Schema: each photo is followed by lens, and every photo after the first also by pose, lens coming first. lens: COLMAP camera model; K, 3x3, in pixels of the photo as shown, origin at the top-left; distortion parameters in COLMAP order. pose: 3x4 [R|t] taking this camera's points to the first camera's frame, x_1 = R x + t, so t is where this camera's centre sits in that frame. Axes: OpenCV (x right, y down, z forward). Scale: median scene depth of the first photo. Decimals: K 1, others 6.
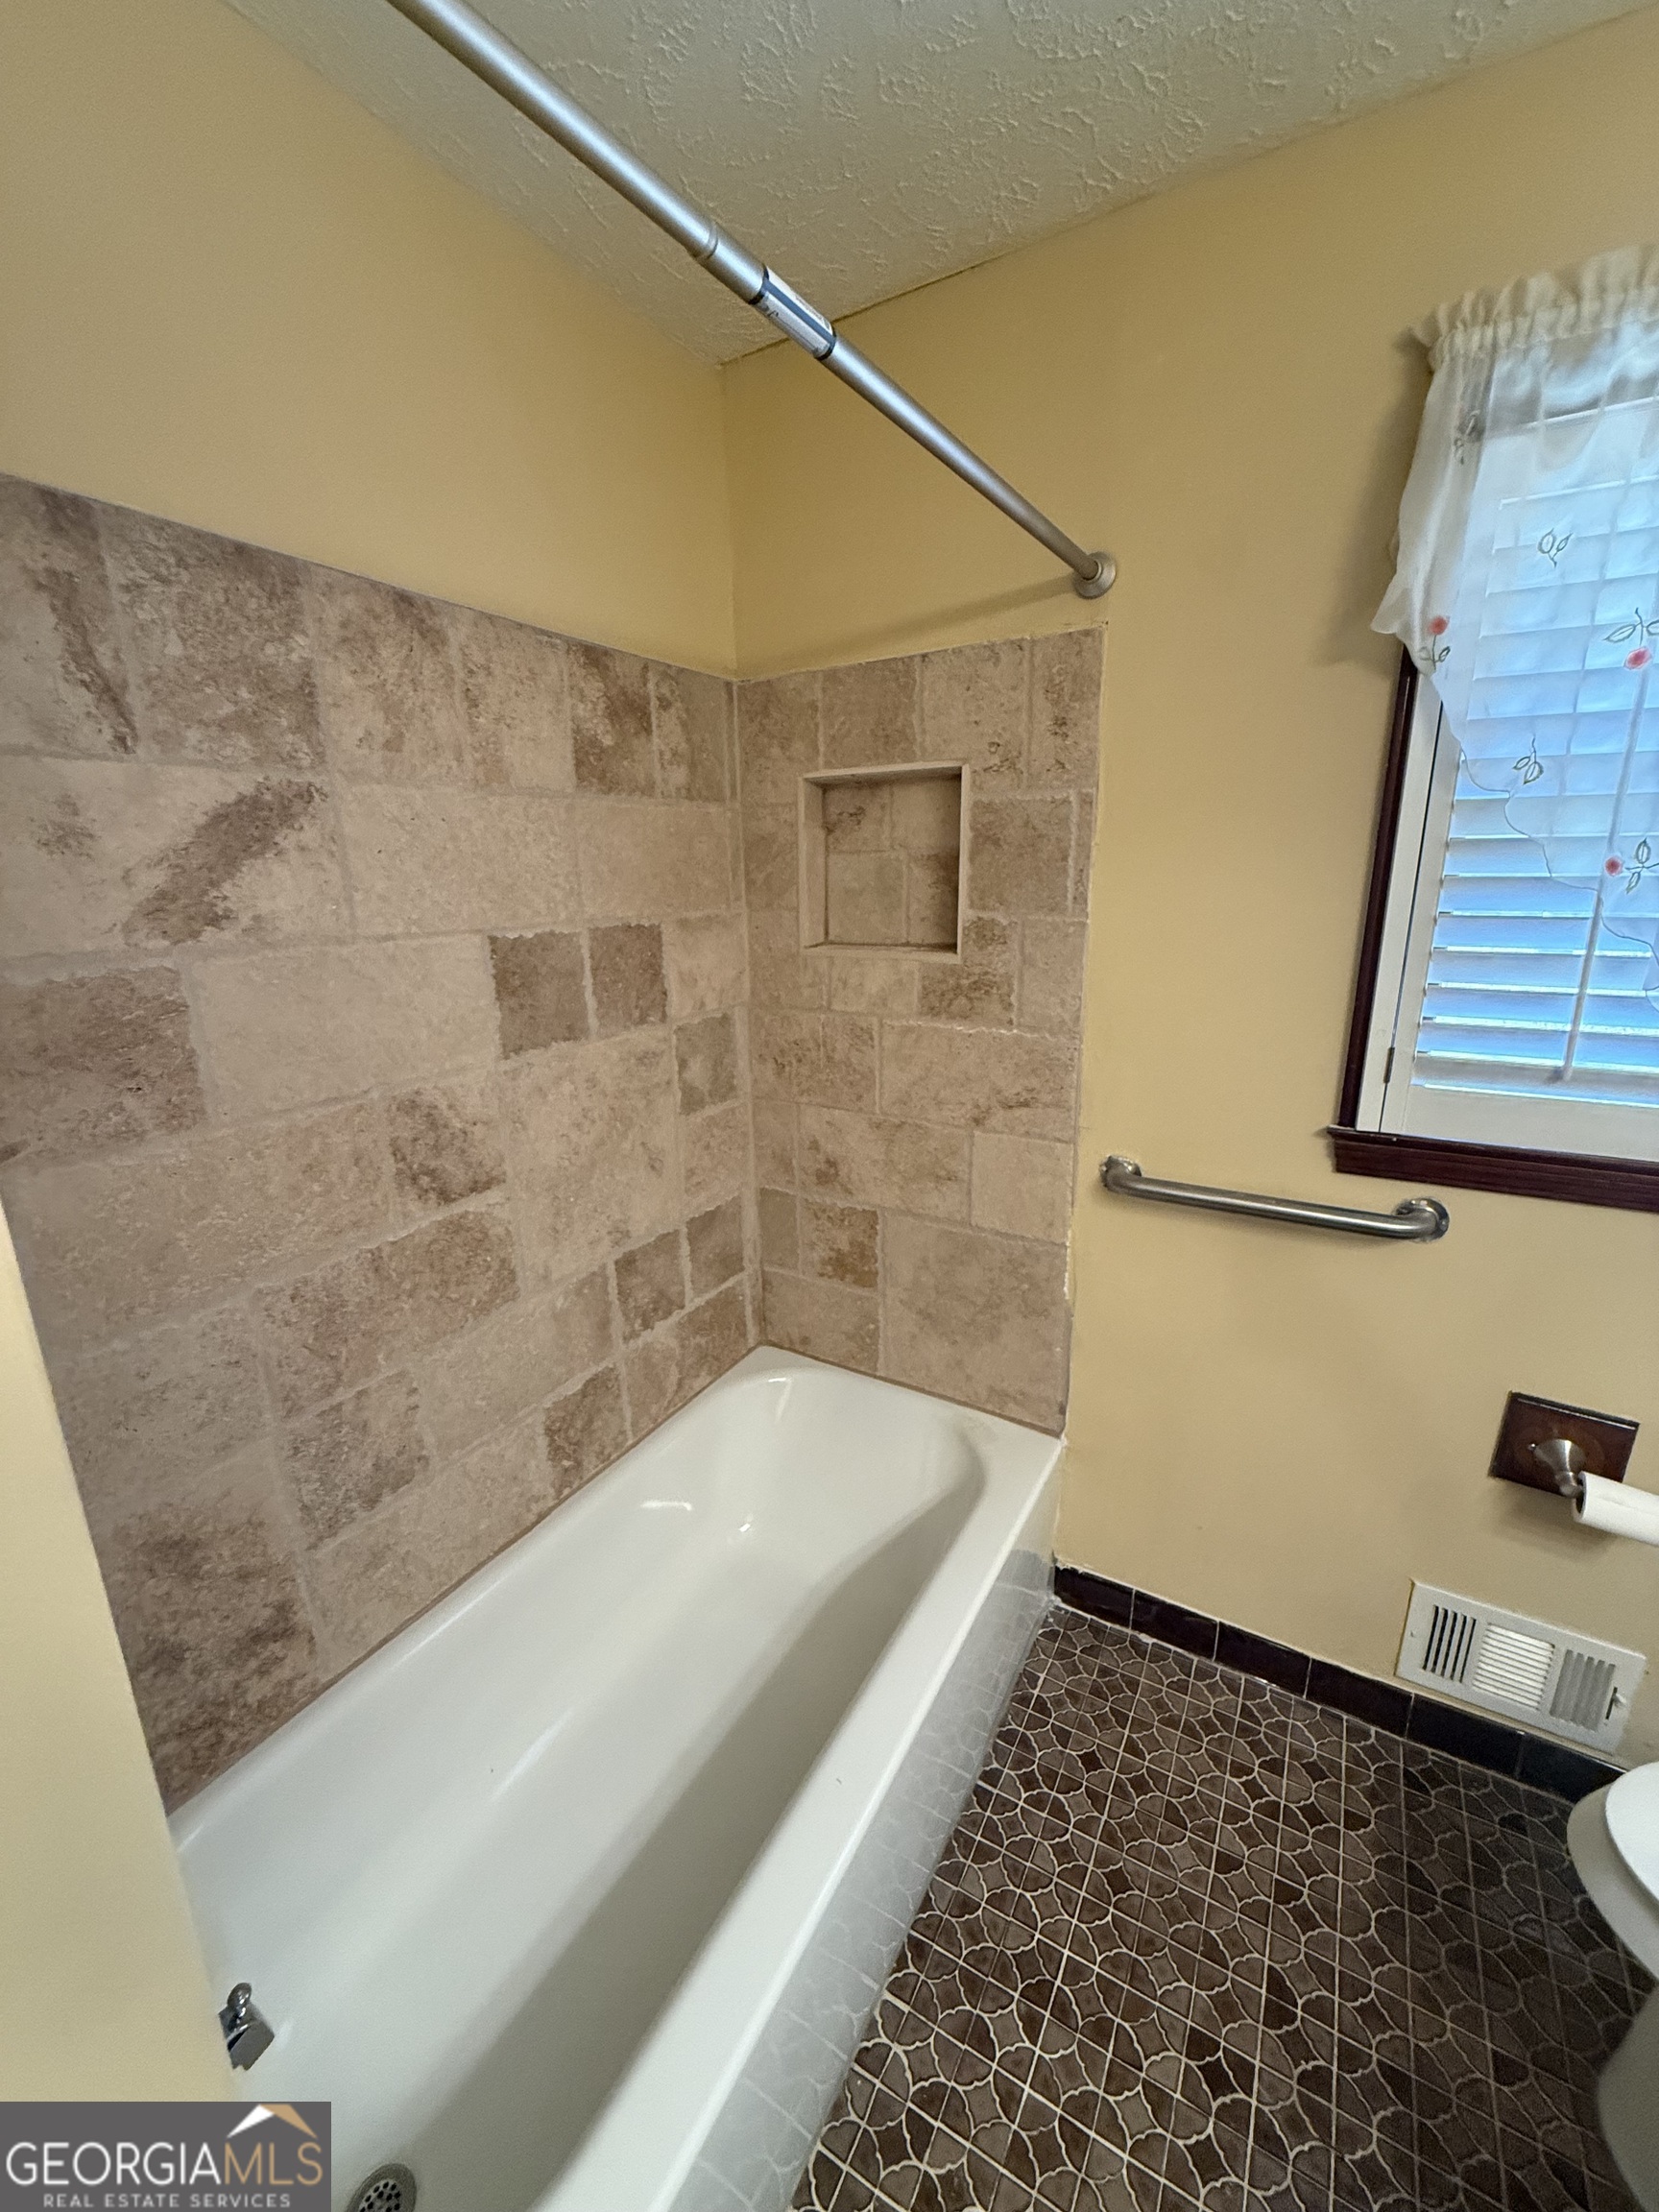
lens RADIAL K [[883.3, 0, 828.2], [0, 883.3, 1102.7], [0, 0, 1]] dist [0.000719, 0.000255]
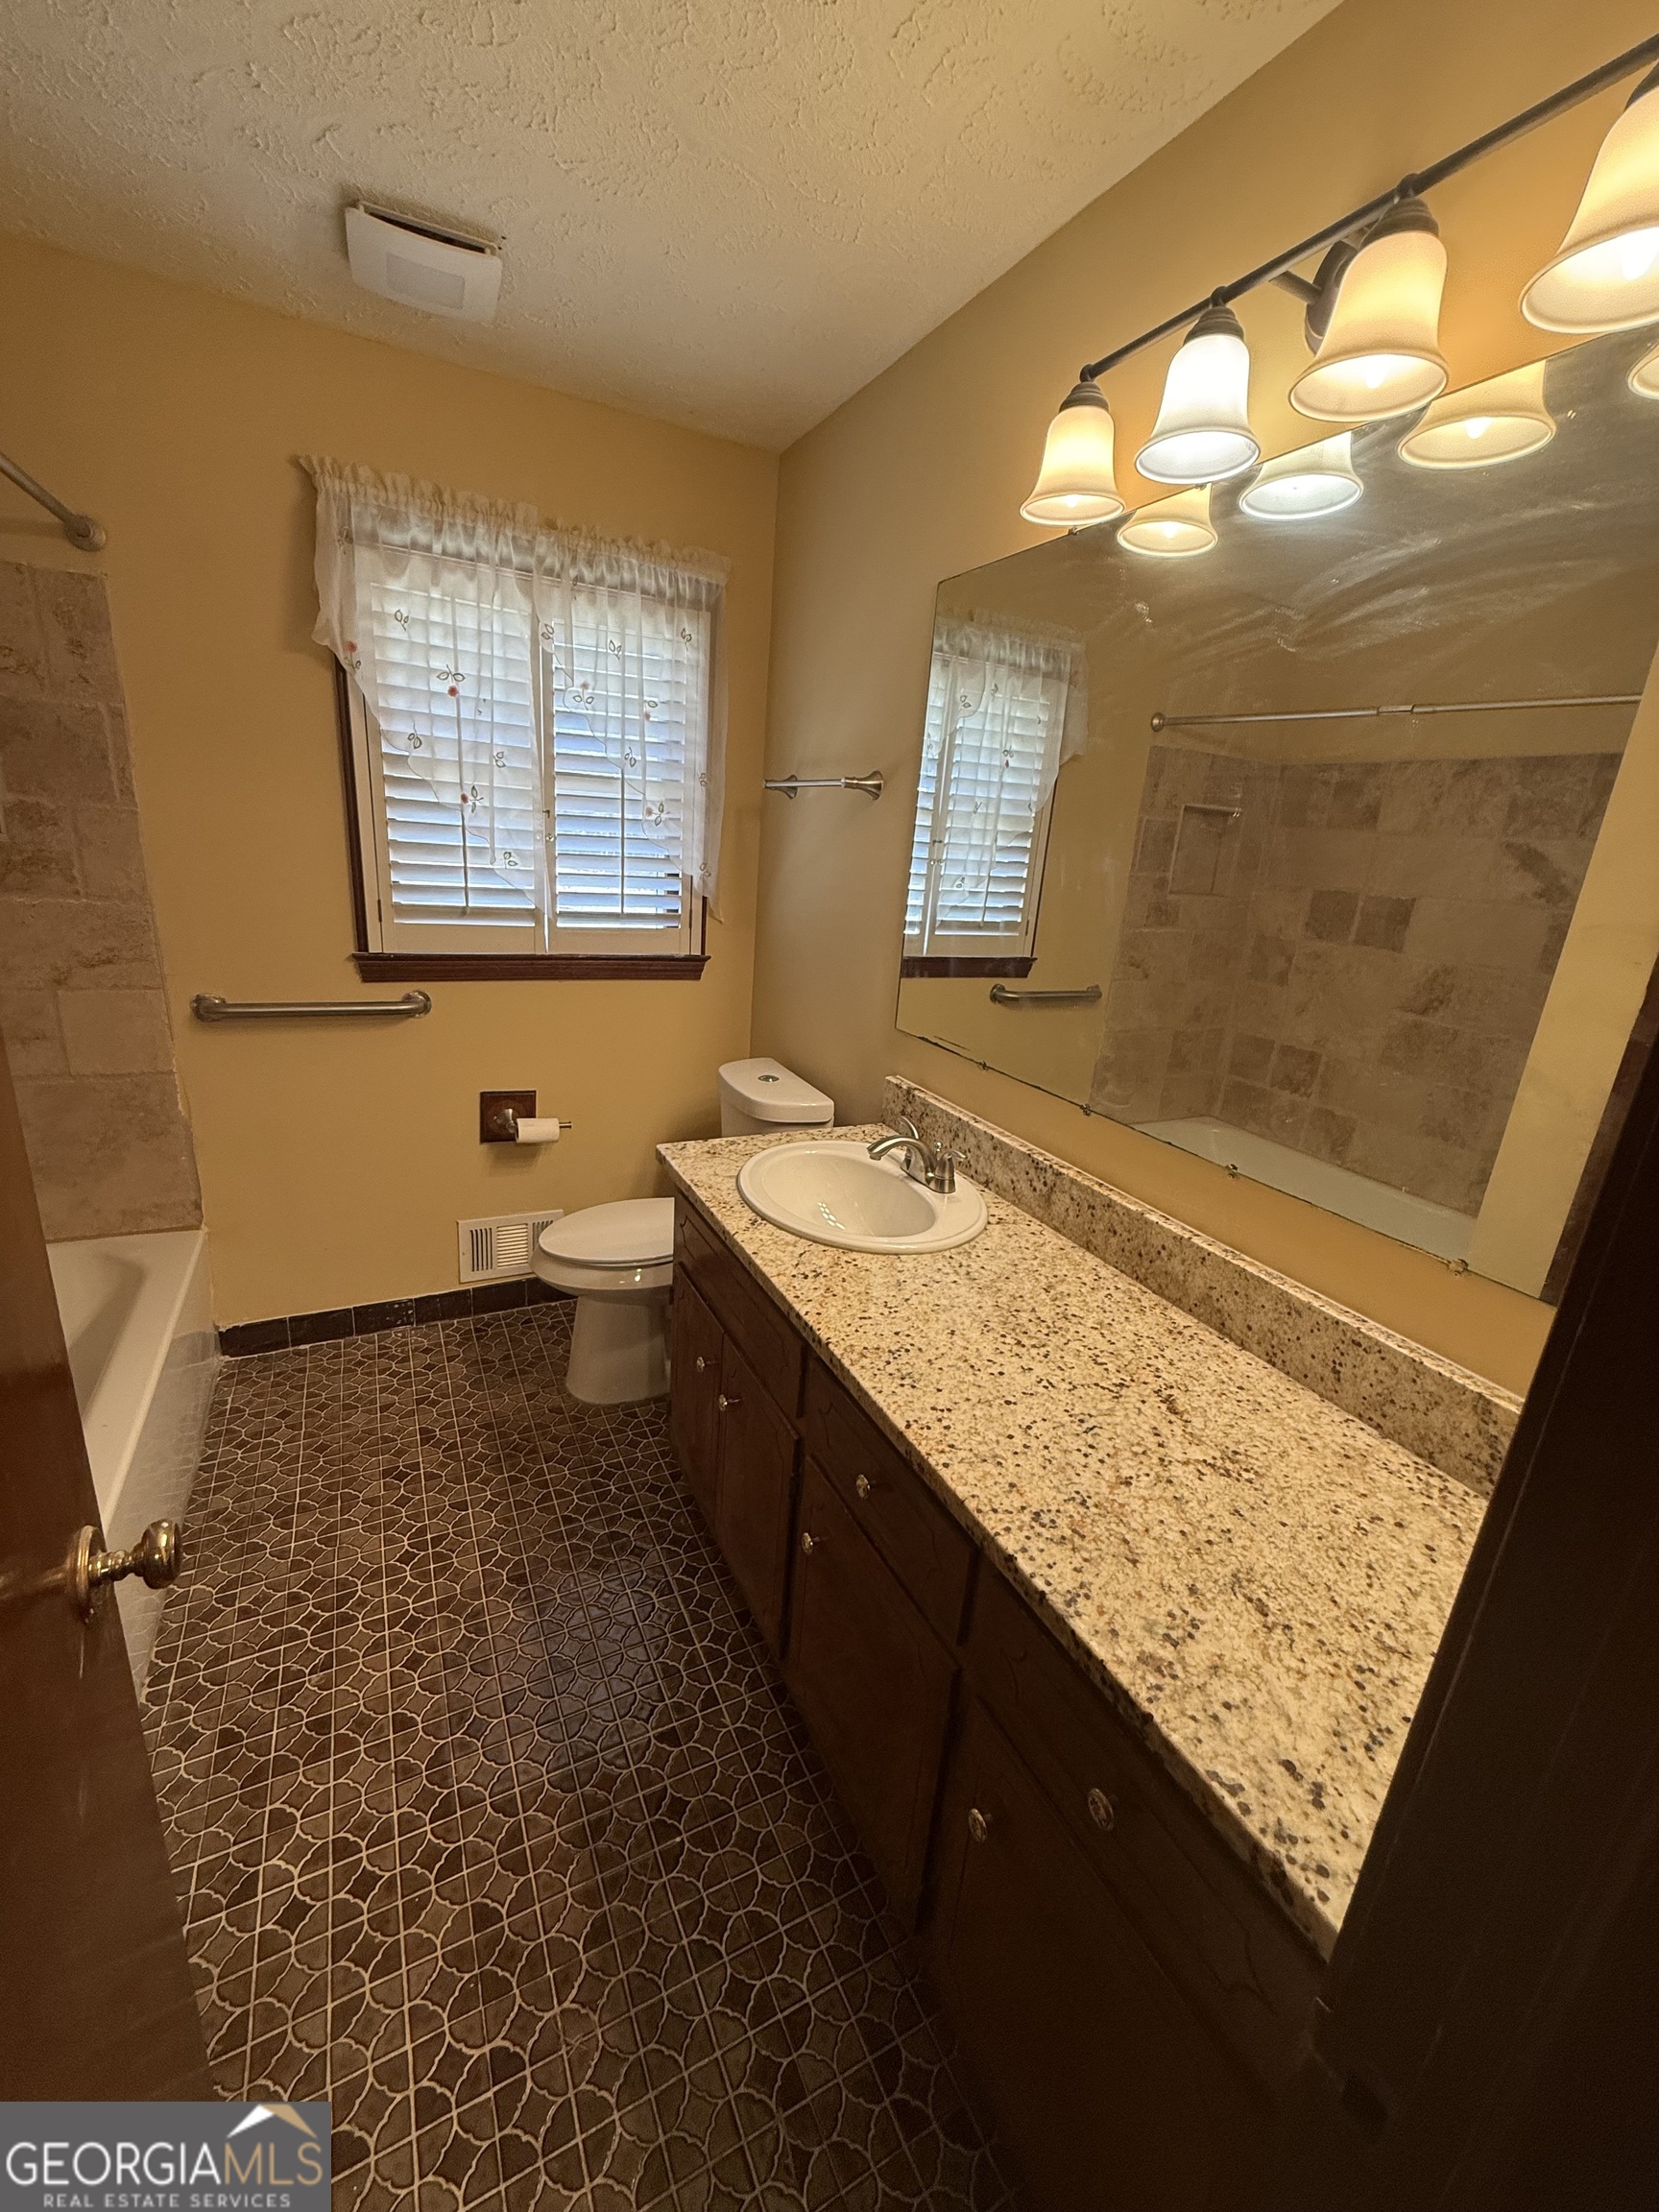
lens RADIAL K [[883.3, 0, 828.2], [0, 883.3, 1102.7], [0, 0, 1]] dist [0.000719, 0.000255]
pose [[0.531699, -0.191078, 0.825097, -0.329000], [0.134960, 0.980884, 0.140187, 0.175389], [-0.836111, 0.036818, 0.547323, -0.554924]]
